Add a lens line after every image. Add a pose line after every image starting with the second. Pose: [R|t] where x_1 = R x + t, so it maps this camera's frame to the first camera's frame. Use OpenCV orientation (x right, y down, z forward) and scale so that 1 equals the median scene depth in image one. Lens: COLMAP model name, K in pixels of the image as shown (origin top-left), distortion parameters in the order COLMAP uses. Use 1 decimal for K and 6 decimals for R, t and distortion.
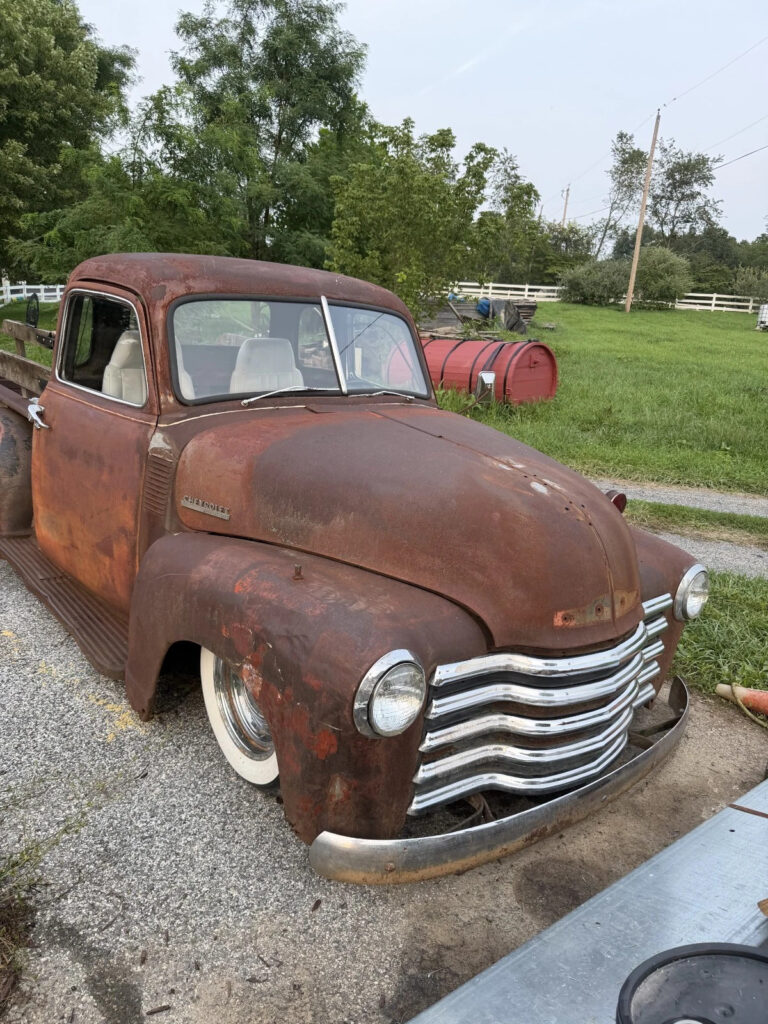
lens RADIAL K [[730.0, 0, 382.0], [0, 730.0, 510.1], [0, 0, 1]] dist [0.010323, -0.012110]
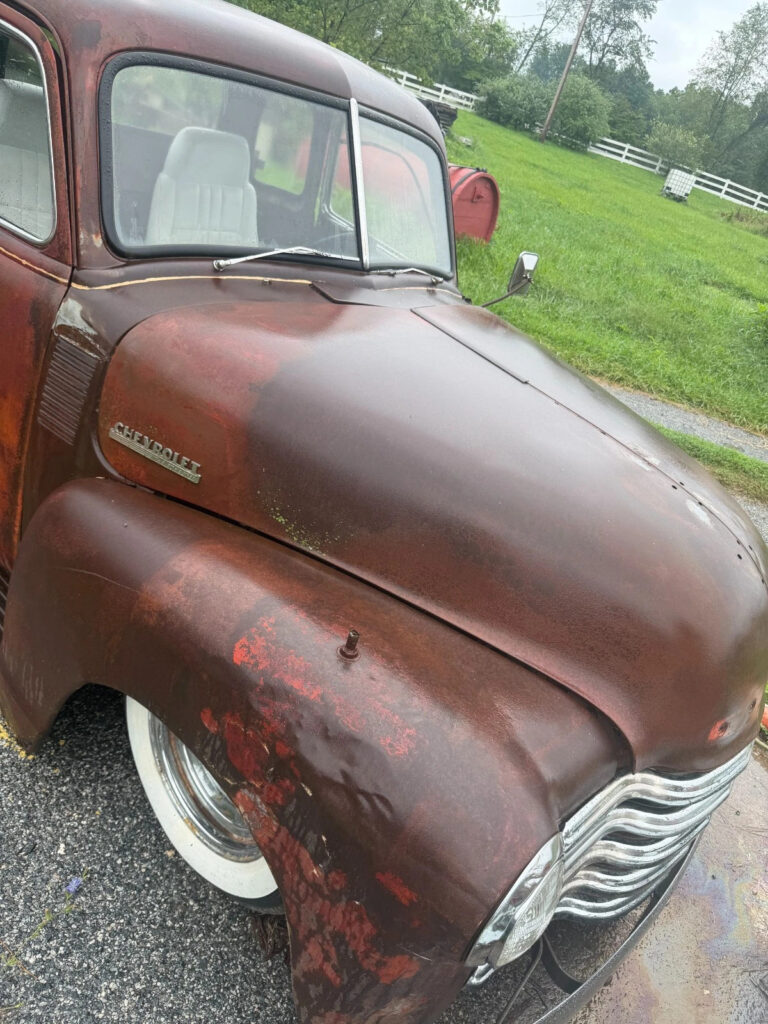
lens RADIAL K [[730.0, 0, 392.5], [0, 730.0, 512.2], [0, 0, 1]] dist [0.010323, -0.012110]
pose [[0.967209, 0.110842, 0.228518, -0.168600], [-0.165356, 0.957748, 0.235322, -0.119066], [-0.192780, -0.265392, 0.944671, 0.342964]]
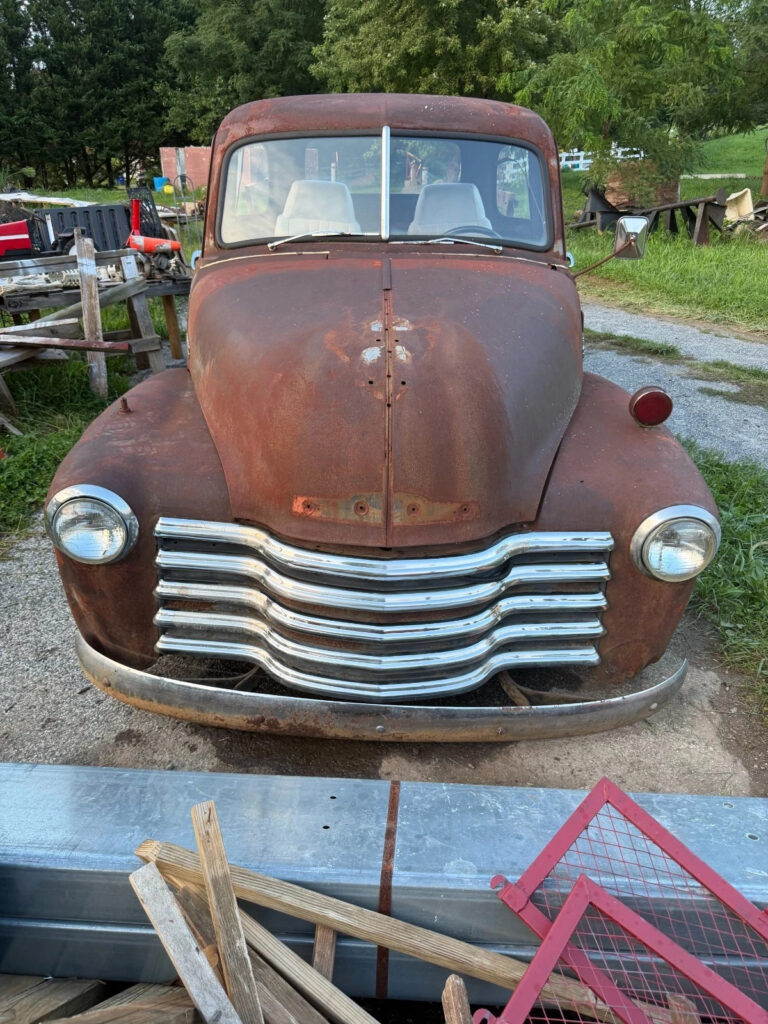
lens RADIAL K [[716.7, 0, 381.1], [0, 716.7, 504.3], [0, 0, 1]] dist [0.017173, -0.018457]
pose [[0.759661, 0.226575, -0.609573, 0.619422], [-0.122761, 0.970453, 0.207726, -0.028154], [0.638628, -0.082969, 0.765030, 0.313619]]
